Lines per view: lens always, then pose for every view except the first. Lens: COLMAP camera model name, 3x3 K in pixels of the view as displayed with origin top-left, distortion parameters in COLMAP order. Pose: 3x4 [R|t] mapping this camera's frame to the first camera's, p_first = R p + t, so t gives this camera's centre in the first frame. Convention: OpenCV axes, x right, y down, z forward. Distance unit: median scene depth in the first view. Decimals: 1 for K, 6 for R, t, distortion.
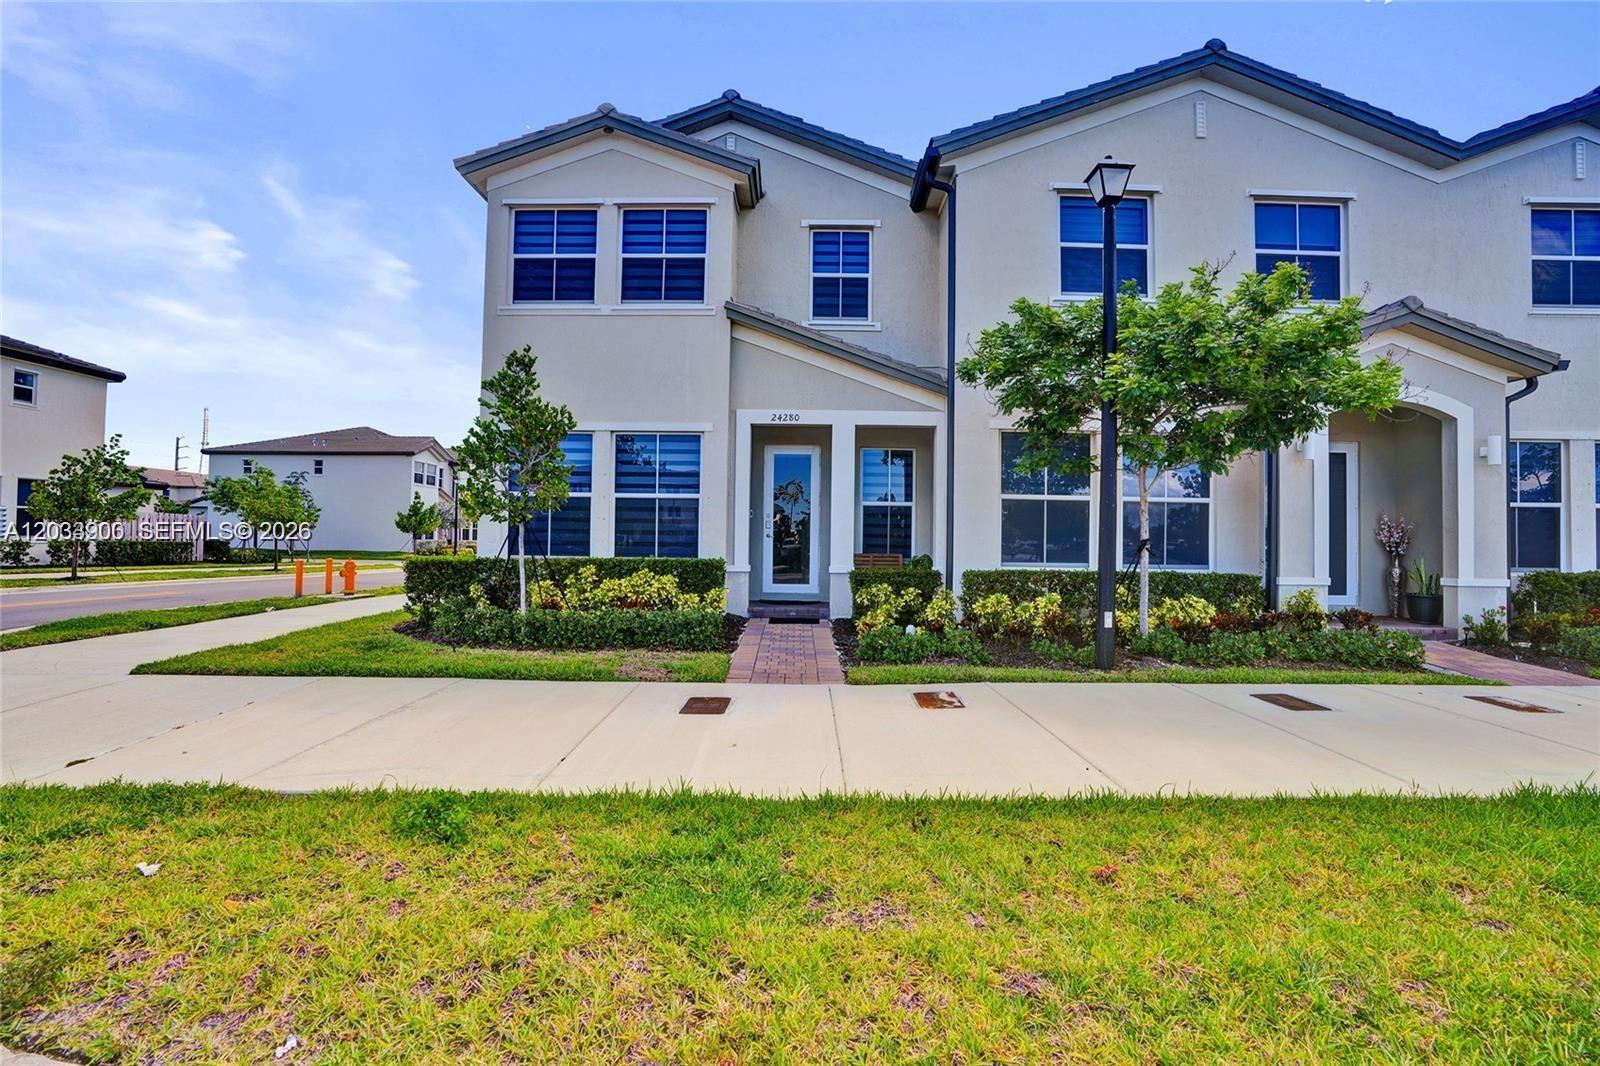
lens RADIAL K [[765.2, 0, 797.3], [0, 765.2, 528.0], [0, 0, 1]] dist [-0.025538, 0.004578]
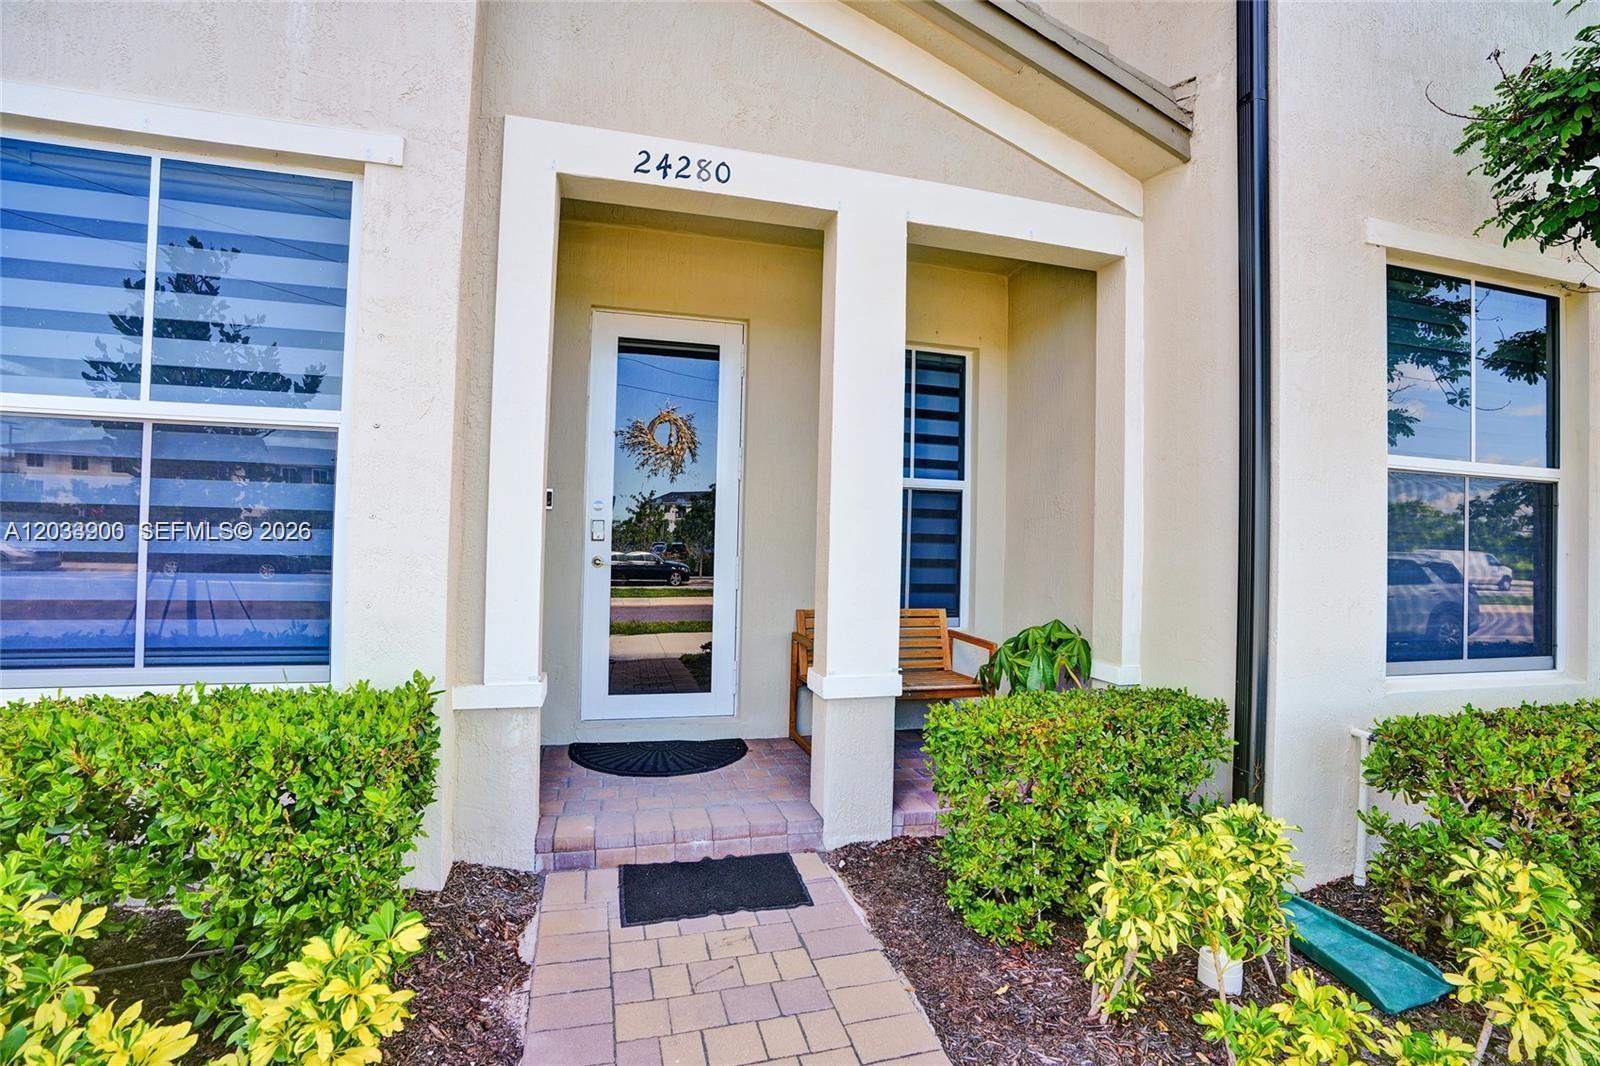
lens RADIAL K [[765.2, 0, 812.5], [0, 765.2, 529.7], [0, 0, 1]] dist [-0.025538, 0.004578]
pose [[0.952253, 0.015005, 0.304941, -0.054809], [-0.017307, 0.999838, 0.004846, -0.009110], [-0.304819, -0.009893, 0.952359, 0.708797]]
